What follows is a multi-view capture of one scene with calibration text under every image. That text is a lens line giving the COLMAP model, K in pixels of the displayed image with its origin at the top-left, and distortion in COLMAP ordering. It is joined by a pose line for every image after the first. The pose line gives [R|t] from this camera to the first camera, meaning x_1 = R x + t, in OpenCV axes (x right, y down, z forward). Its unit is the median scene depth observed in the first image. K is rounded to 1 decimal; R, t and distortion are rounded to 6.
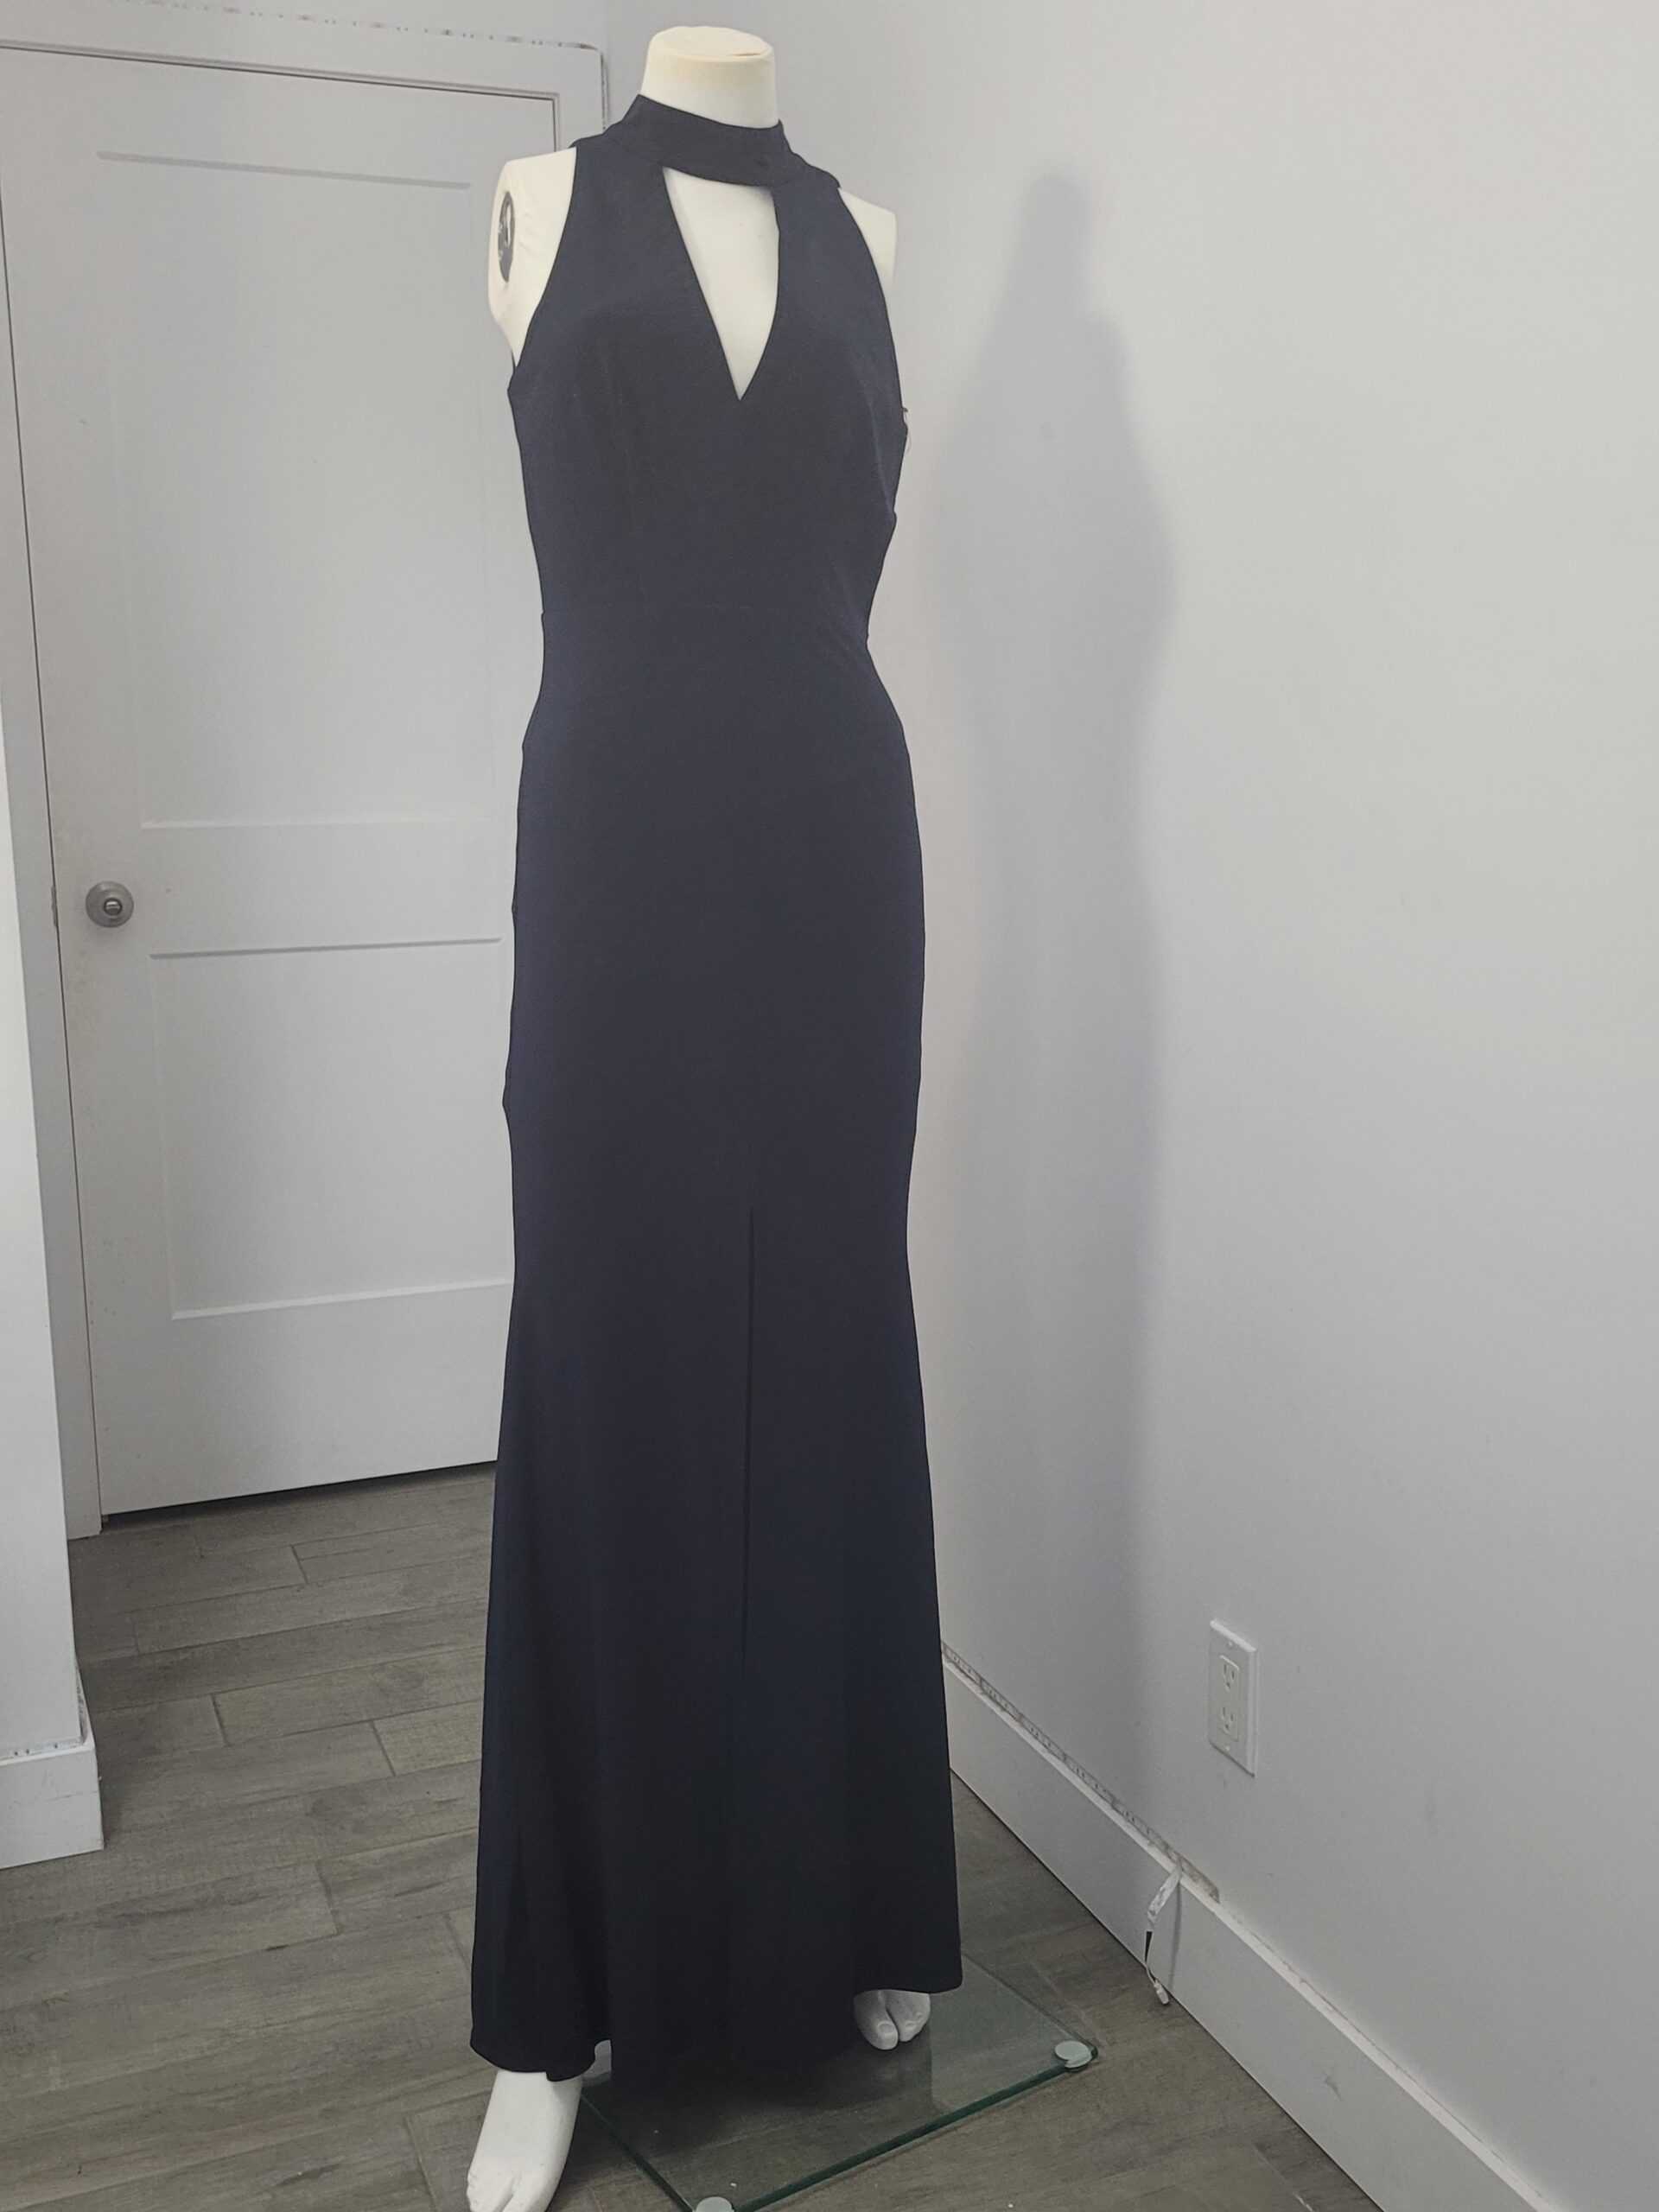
lens RADIAL K [[2280.9, 0, 829.5], [0, 2280.9, 1106.0], [0, 0, 1]] dist [0.045383, -0.047507]
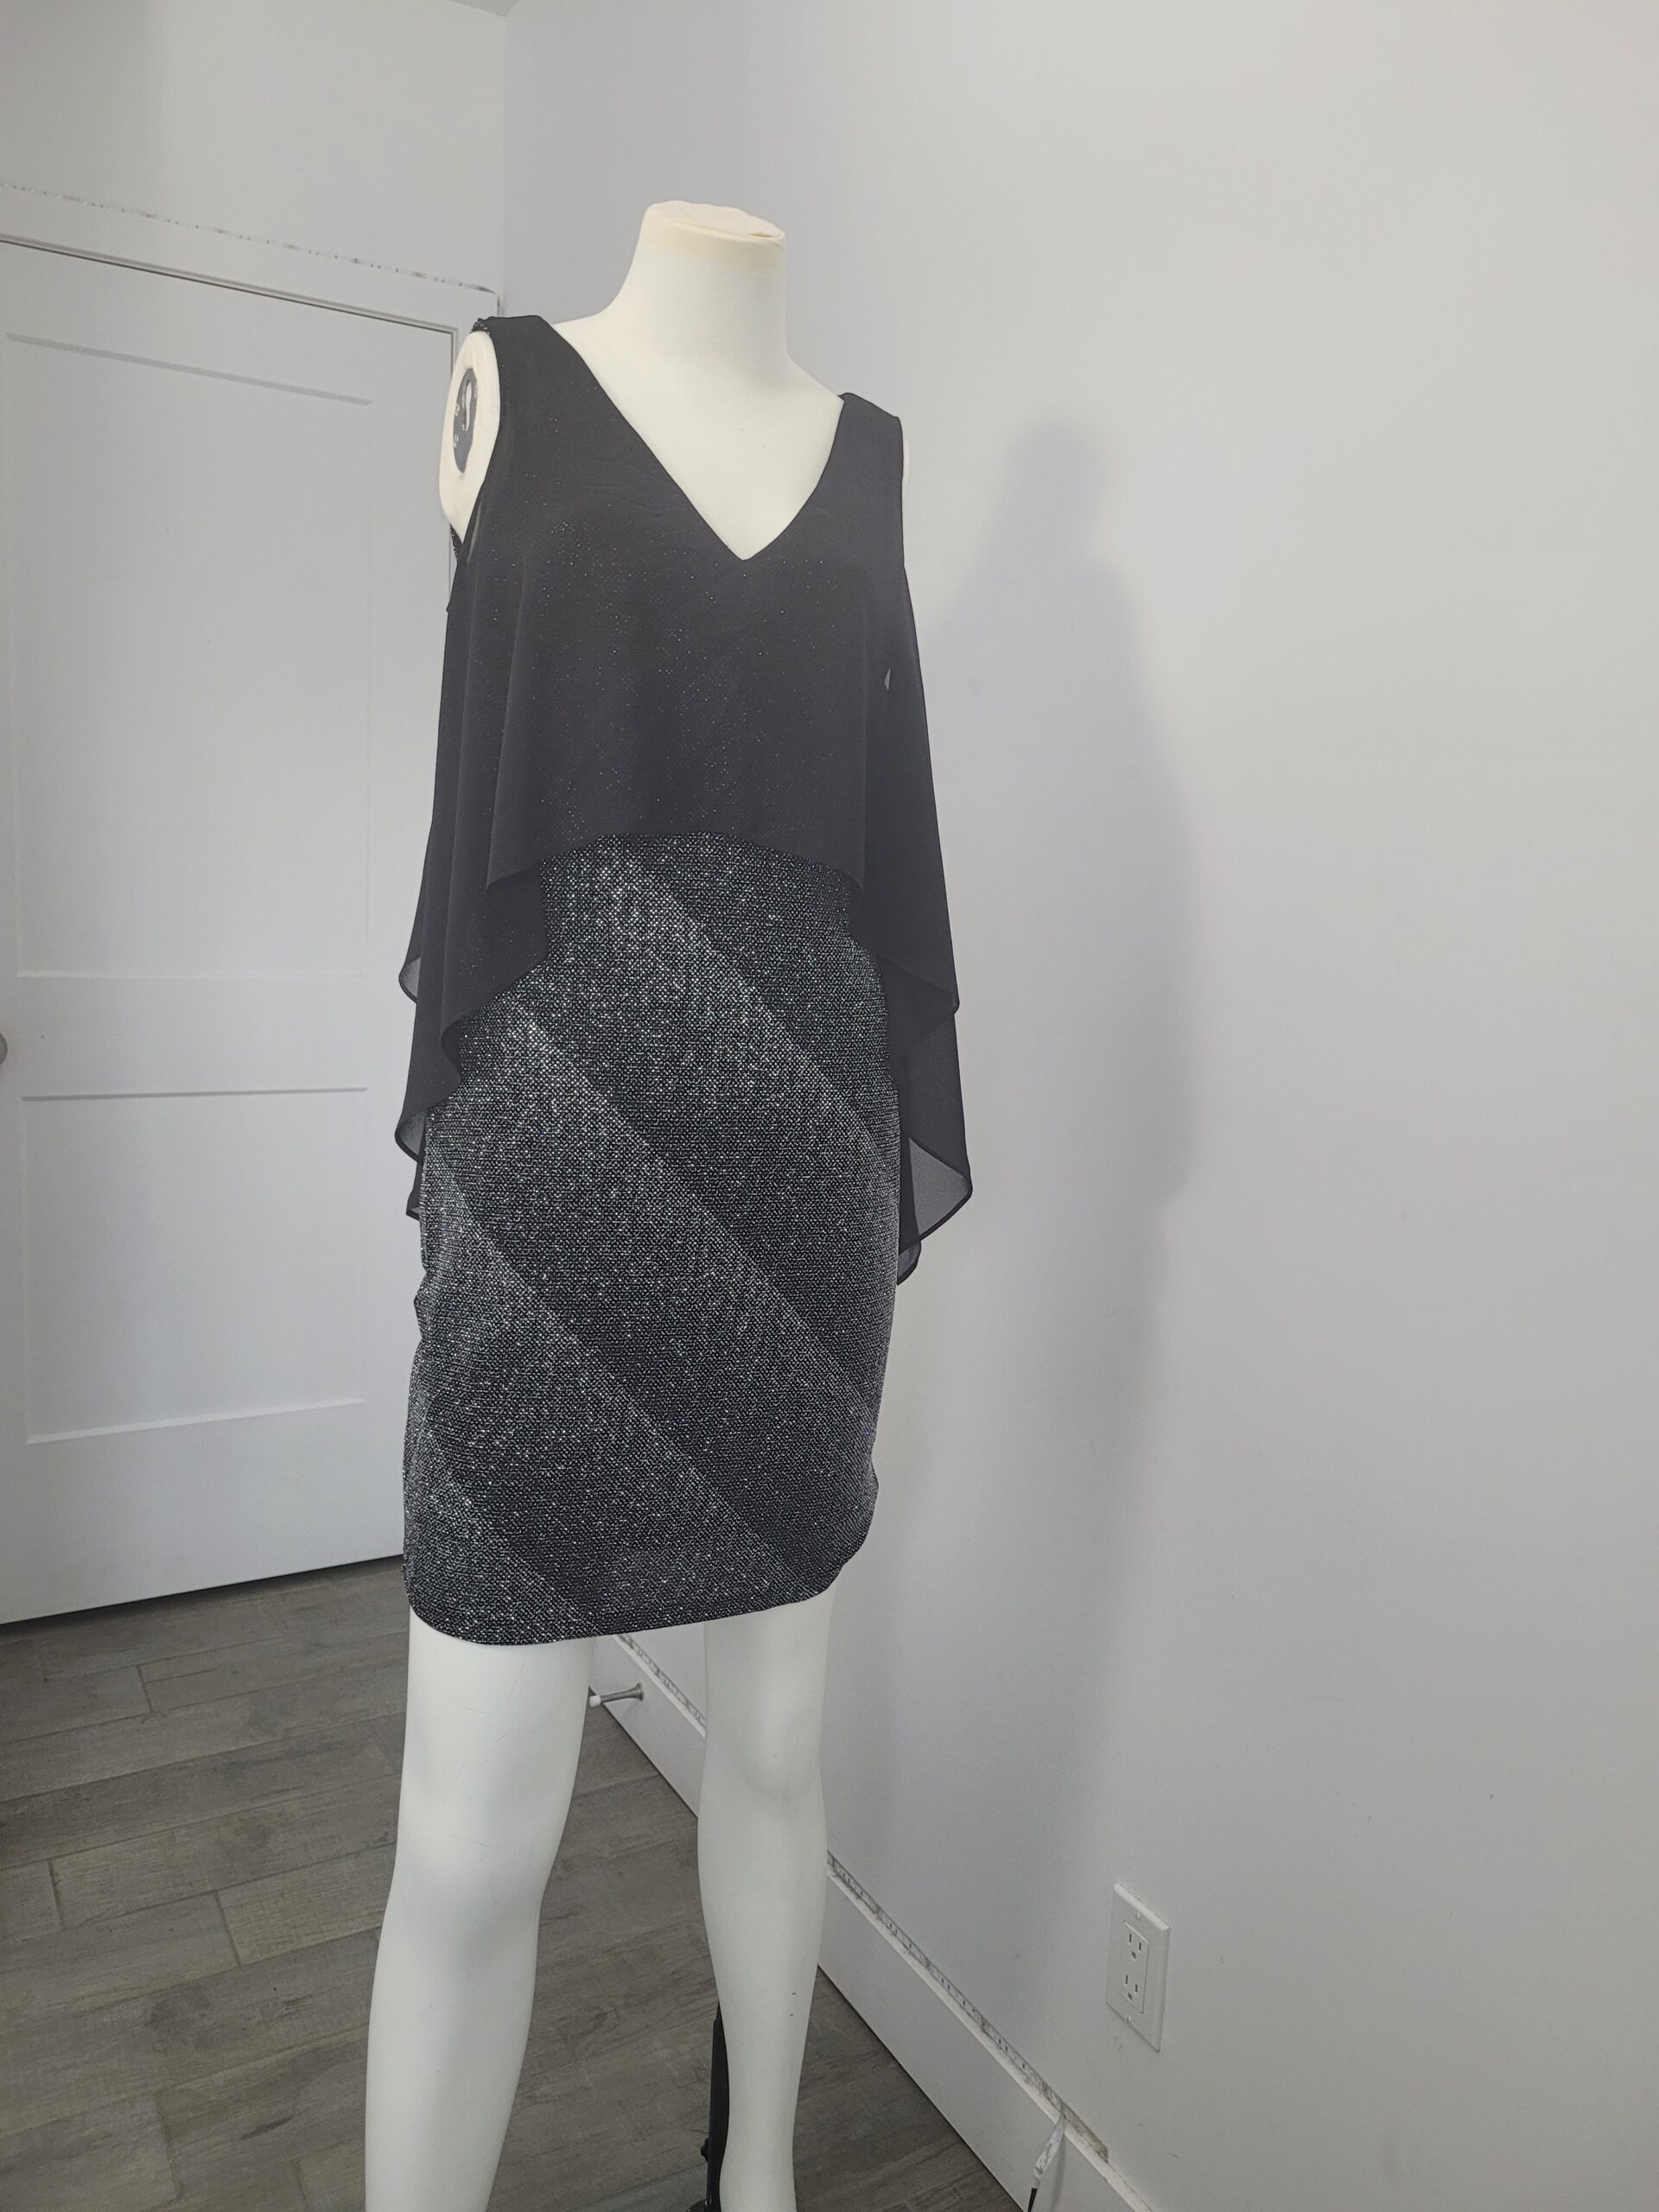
lens RADIAL K [[1712.0, 0, 855.5], [0, 1712.0, 1103.5], [0, 0, 1]] dist [0.034811, -0.032169]
pose [[0.986229, 0.039459, 0.160607, -0.064317], [-0.035648, 0.999012, -0.026540, -0.074557], [-0.161496, 0.020449, 0.986661, 0.220197]]
